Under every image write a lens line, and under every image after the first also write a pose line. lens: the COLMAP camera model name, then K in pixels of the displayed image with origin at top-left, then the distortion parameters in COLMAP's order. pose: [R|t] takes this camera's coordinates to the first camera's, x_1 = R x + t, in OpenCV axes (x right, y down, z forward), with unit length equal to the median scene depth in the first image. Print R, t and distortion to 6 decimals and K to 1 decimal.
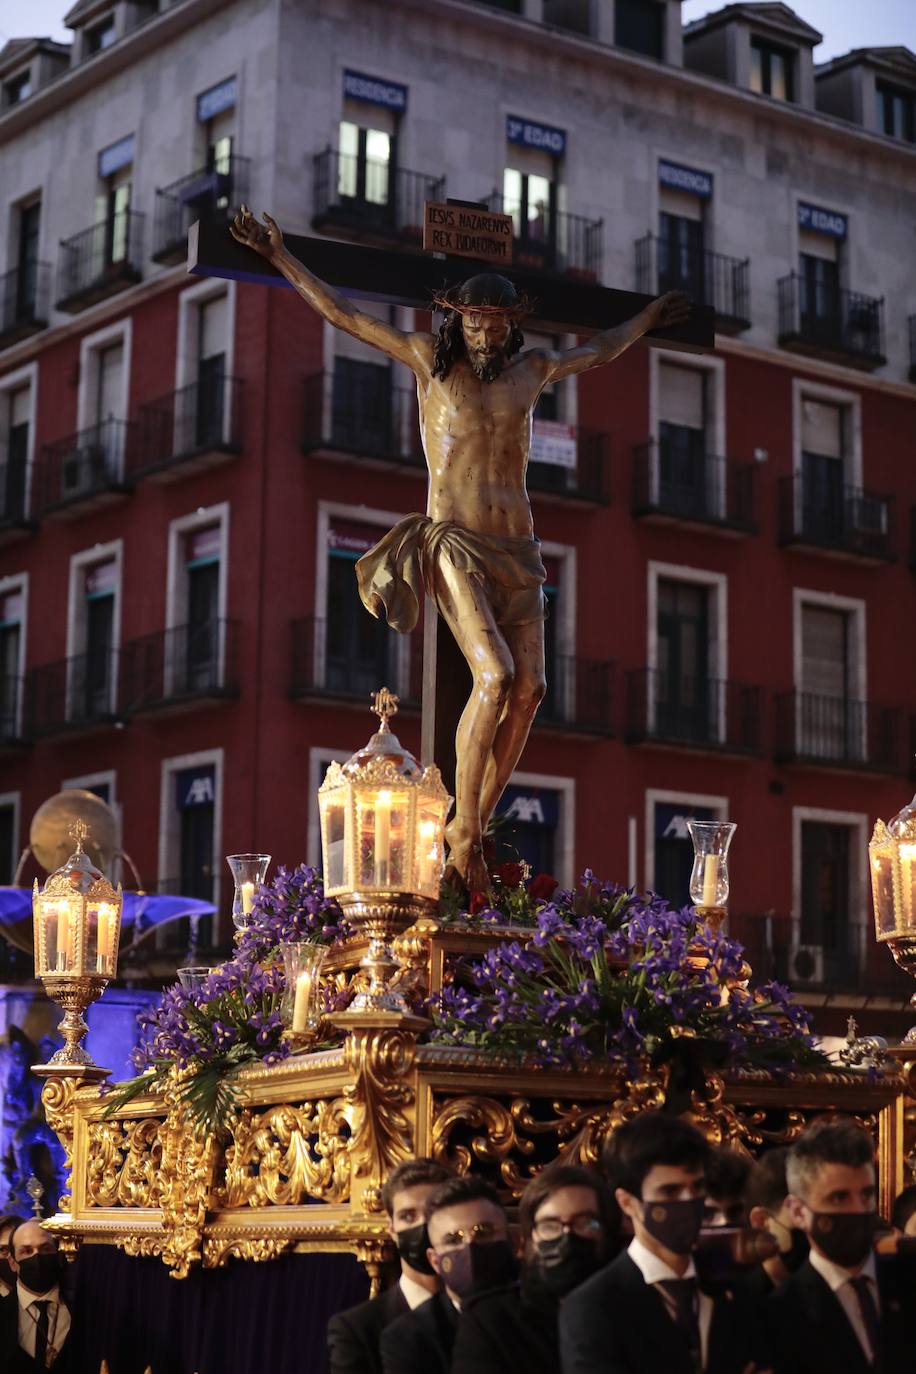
lens RADIAL K [[2768.4, 0, 458.0], [0, 2768.4, 687.0], [0, 0, 1]] dist [-0.246846, -0.061892]
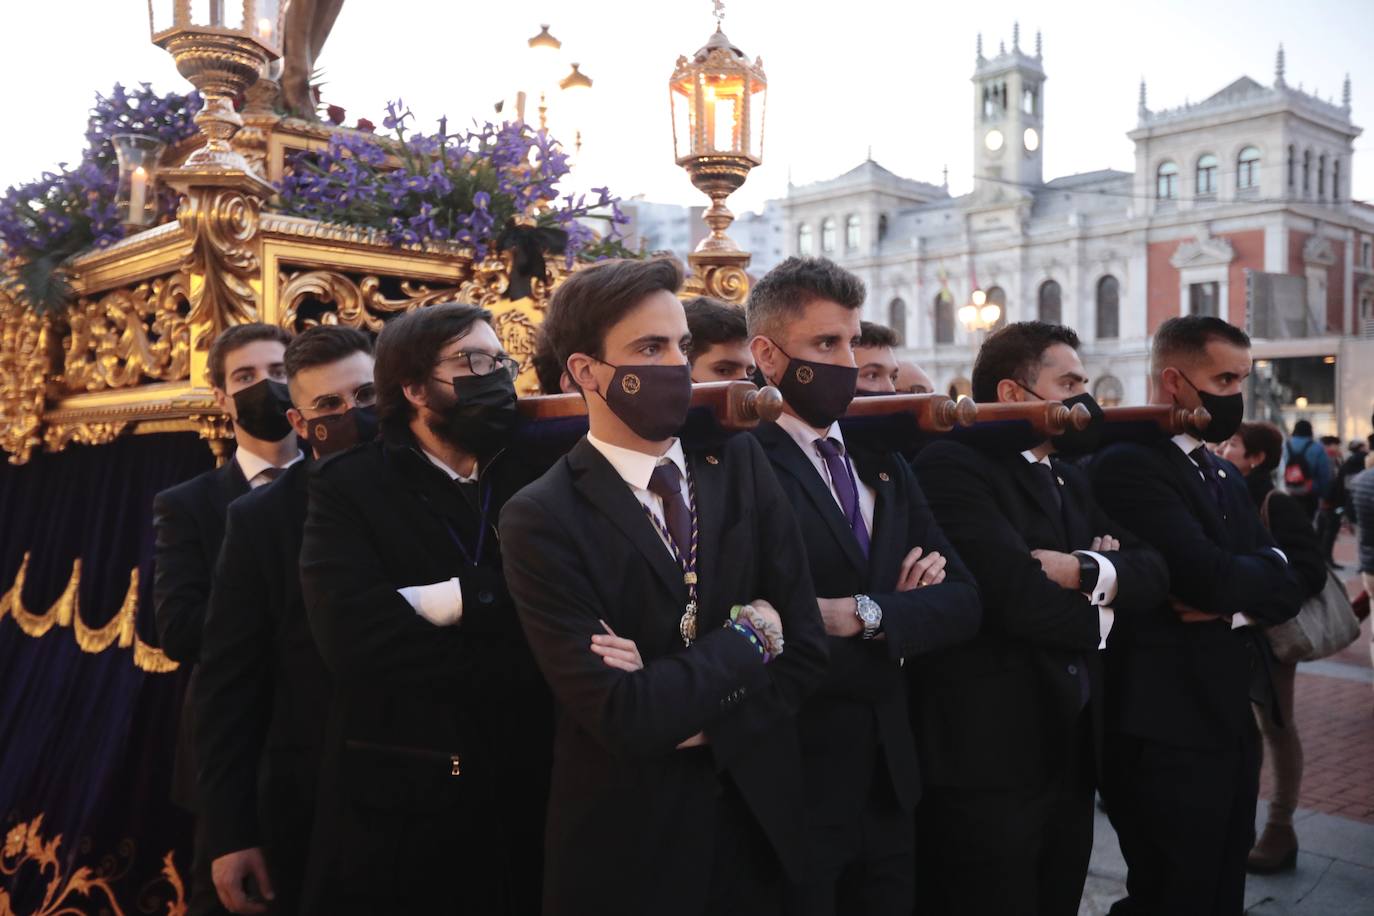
lens RADIAL K [[1269.9, 0, 653.2], [0, 1269.9, 437.4], [0, 0, 1]] dist [0.050614, 0.080592]
pose [[0.955925, -0.015796, 0.293185, -0.015270], [-0.042212, 0.980785, 0.190472, 0.108881], [-0.290560, -0.194453, 0.936890, 0.497772]]
